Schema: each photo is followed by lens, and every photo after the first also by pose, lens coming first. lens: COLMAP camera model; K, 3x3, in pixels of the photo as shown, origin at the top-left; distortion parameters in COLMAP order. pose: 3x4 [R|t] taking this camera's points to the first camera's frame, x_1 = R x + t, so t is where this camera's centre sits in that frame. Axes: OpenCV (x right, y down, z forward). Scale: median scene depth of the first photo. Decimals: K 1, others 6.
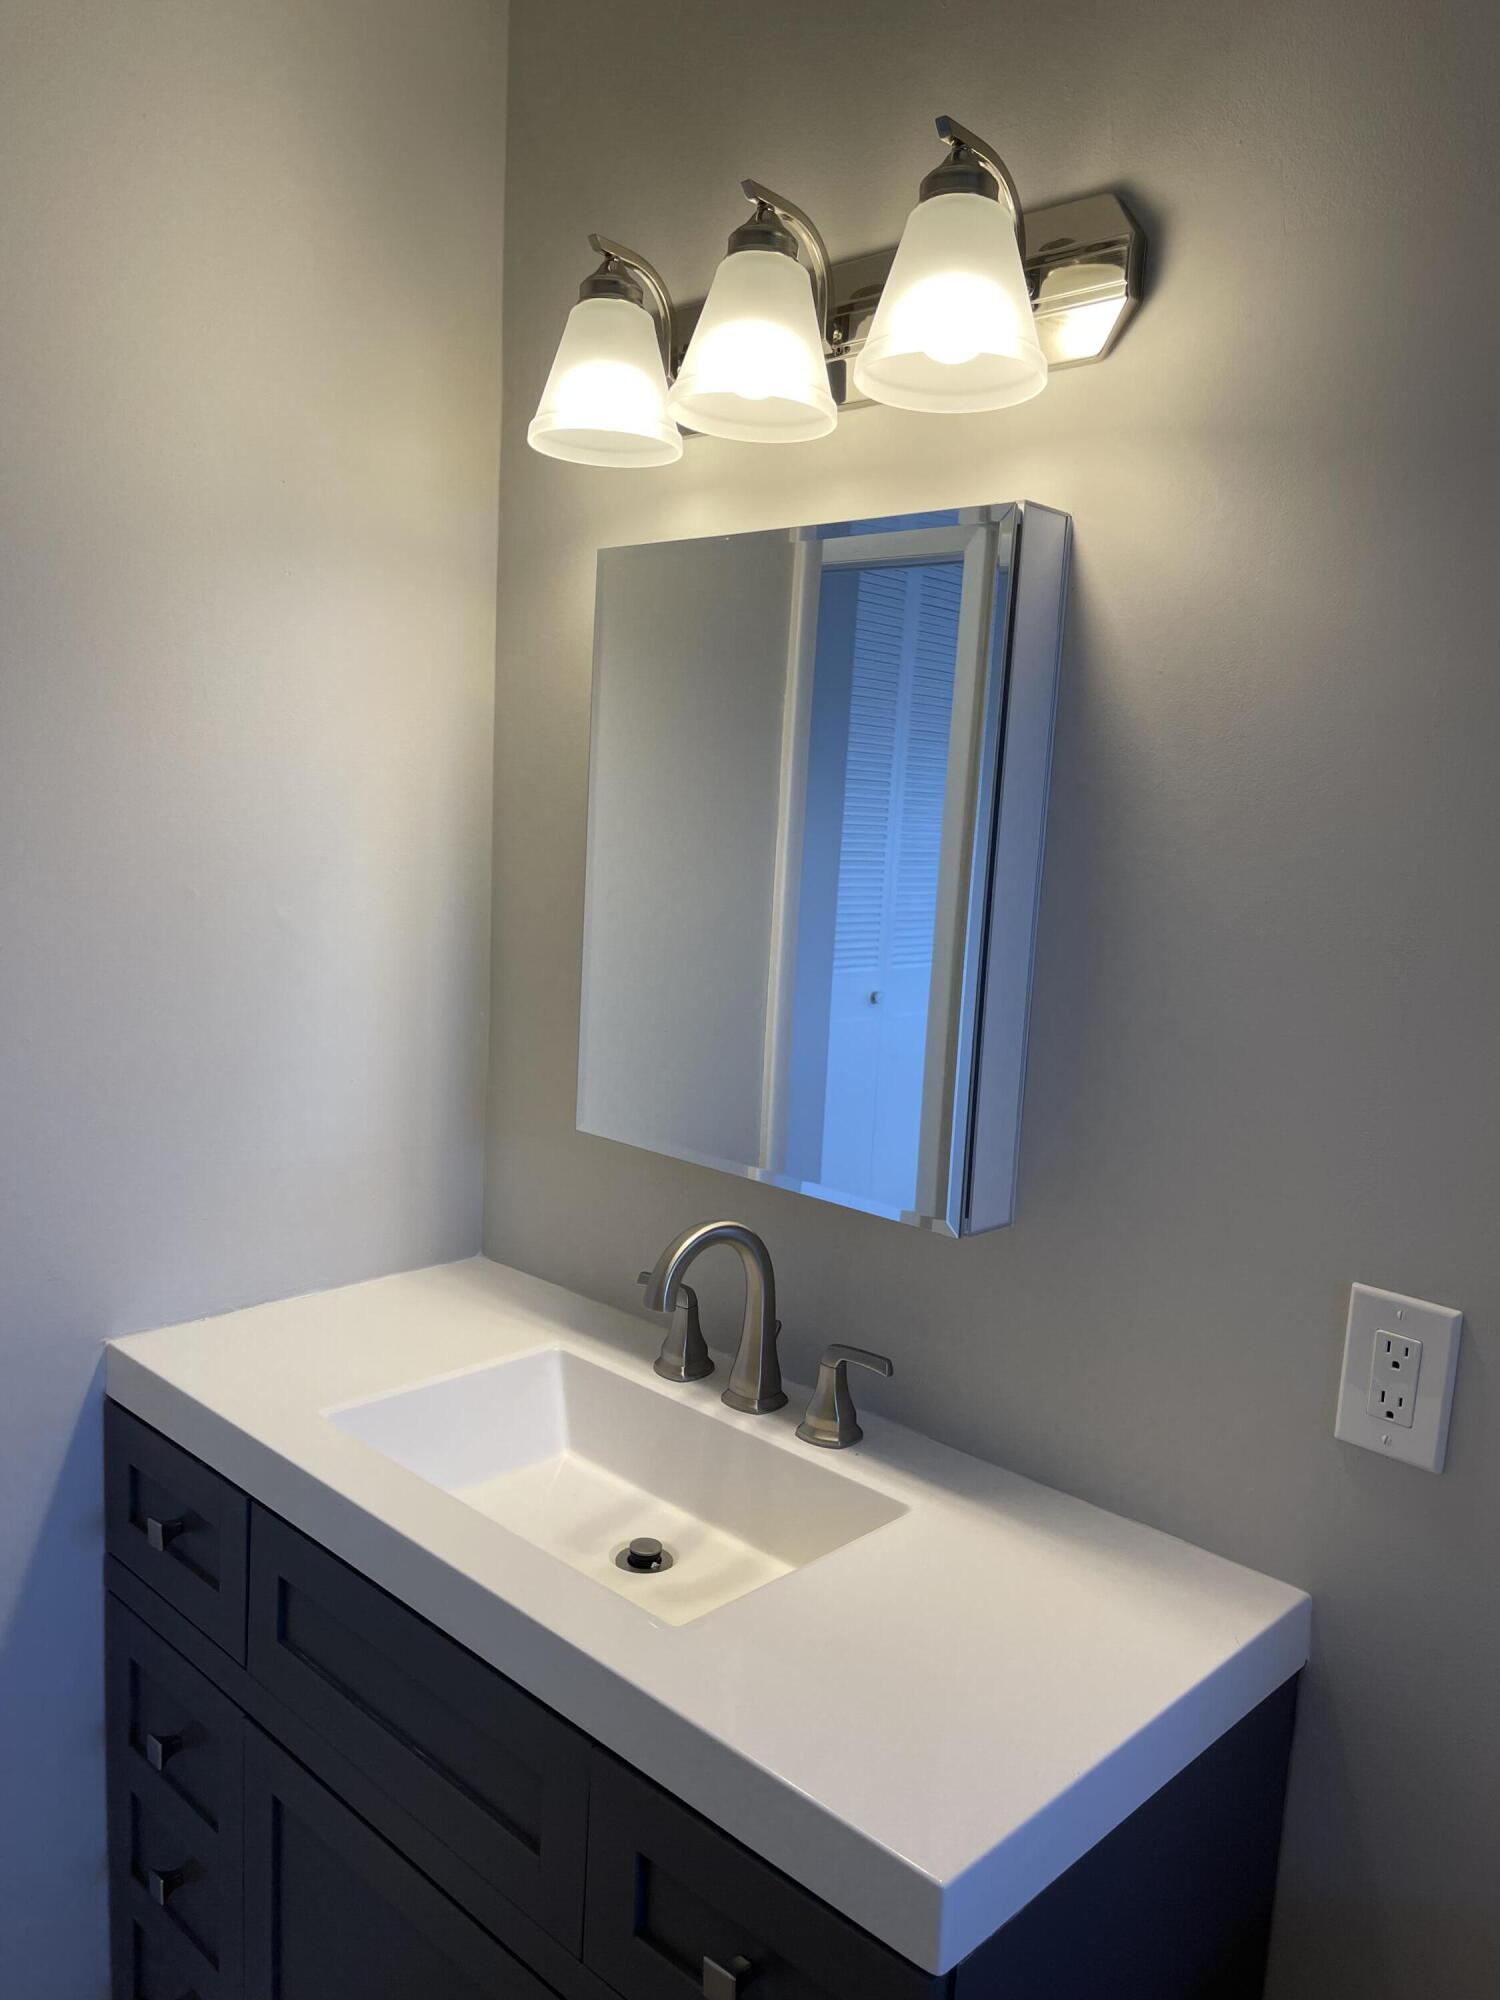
lens RADIAL K [[1516.1, 0, 745.8], [0, 1516.1, 1014.5], [0, 0, 1]] dist [0.072841, -0.089263]
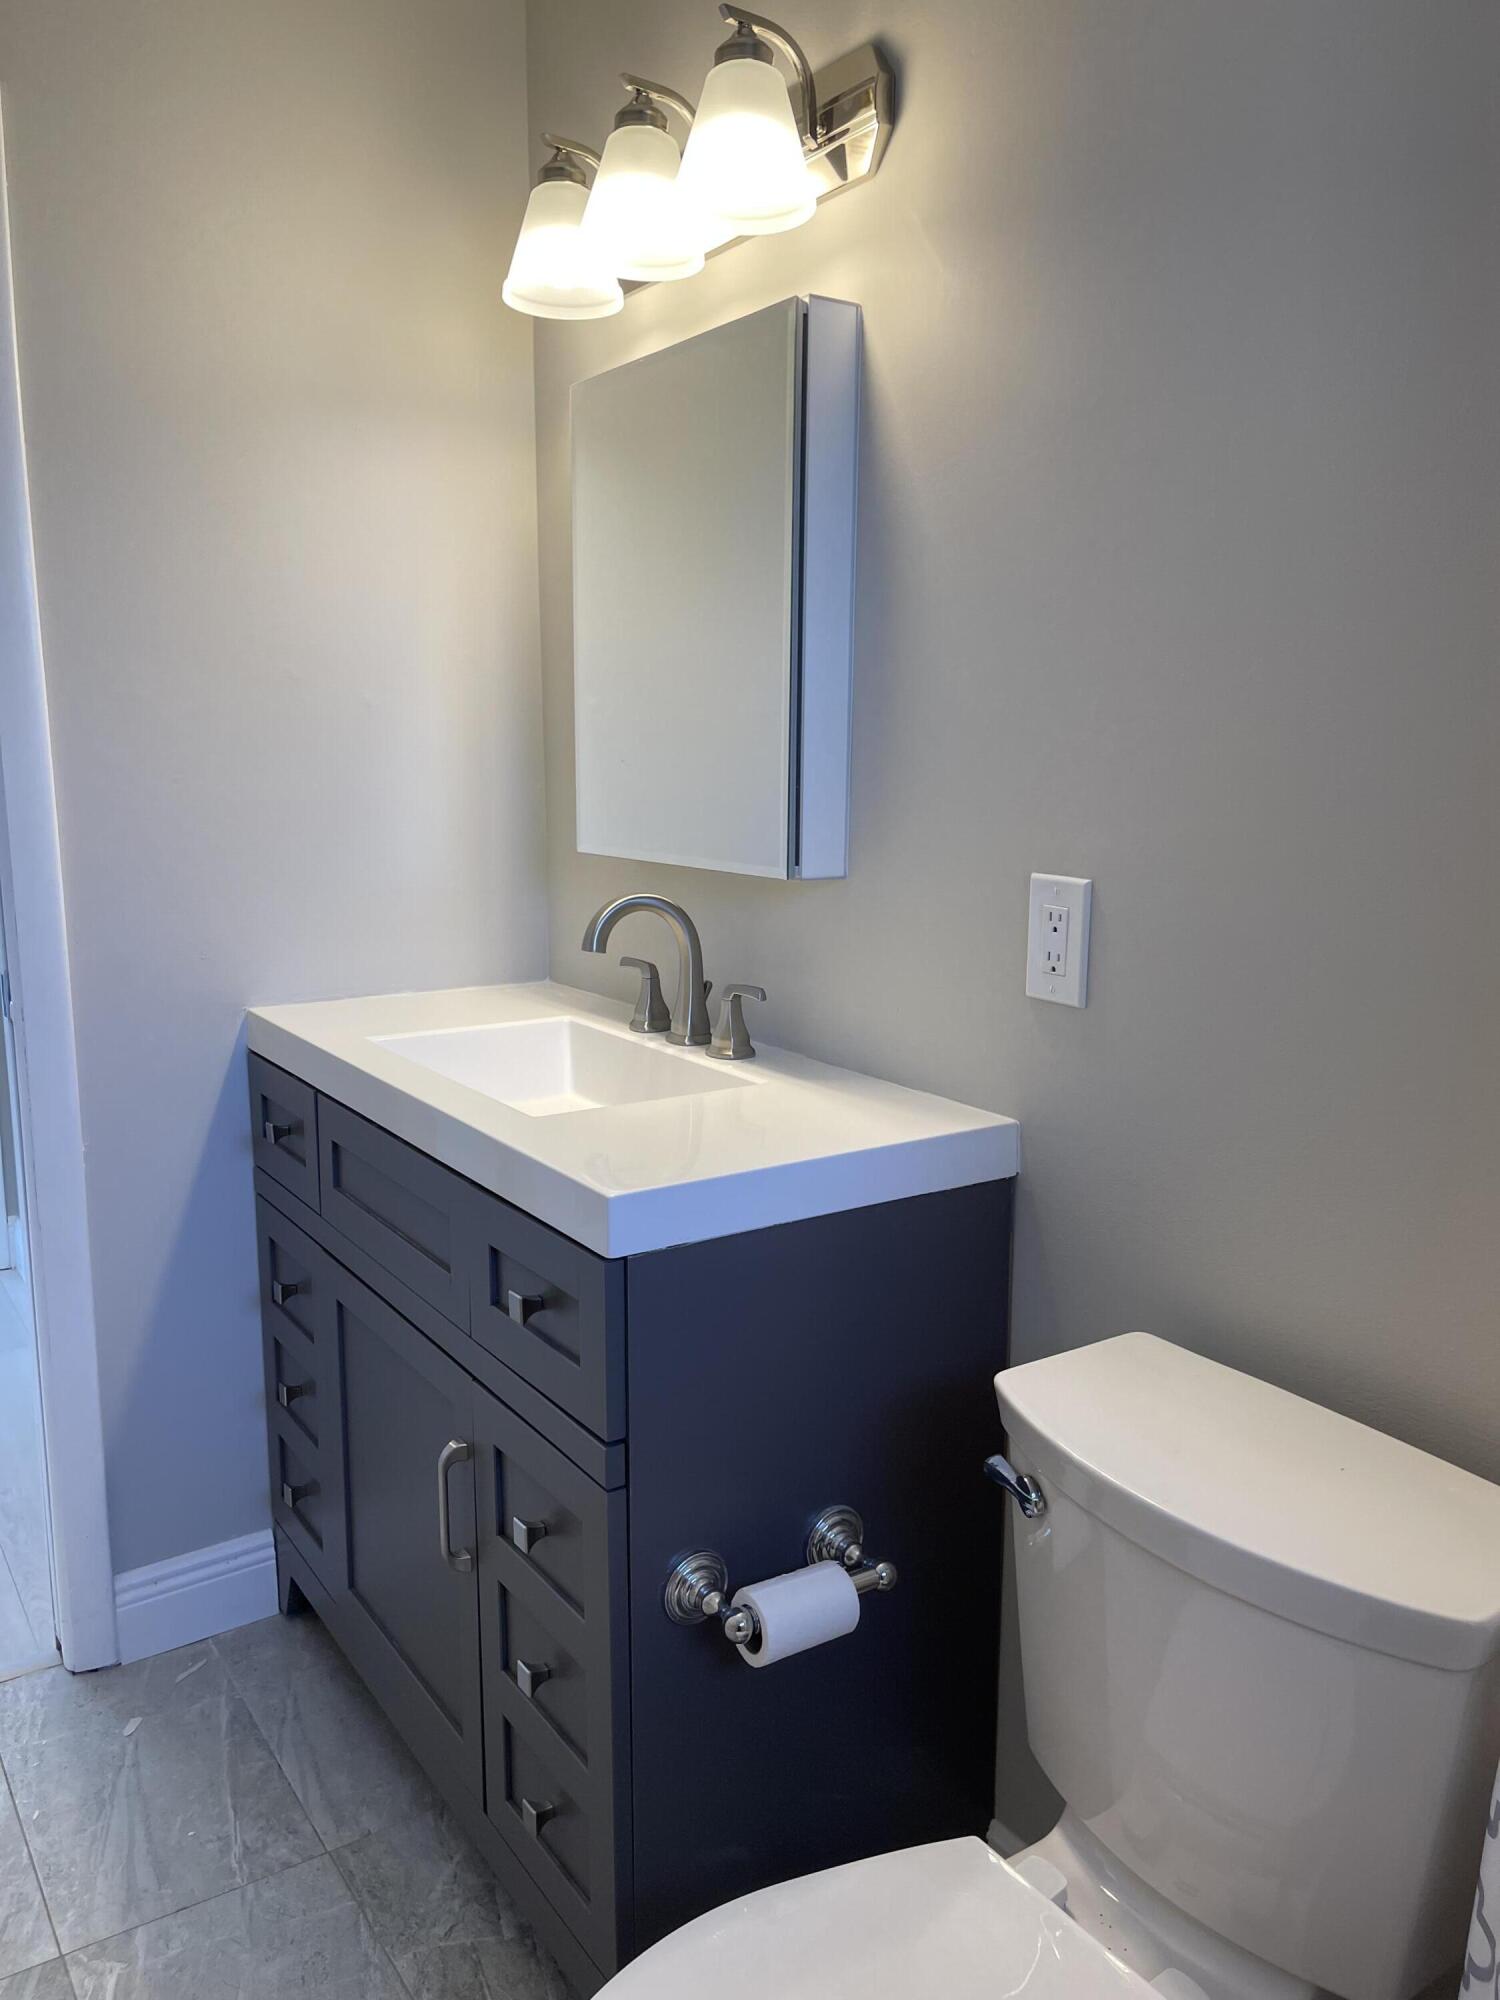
lens RADIAL K [[1516.1, 0, 745.8], [0, 1516.1, 1014.5], [0, 0, 1]] dist [0.072841, -0.089263]
pose [[0.976573, -0.008512, -0.215017, 0.362077], [0.016873, 0.999170, 0.037082, 0.202099], [0.214523, -0.039842, 0.975906, -0.275348]]
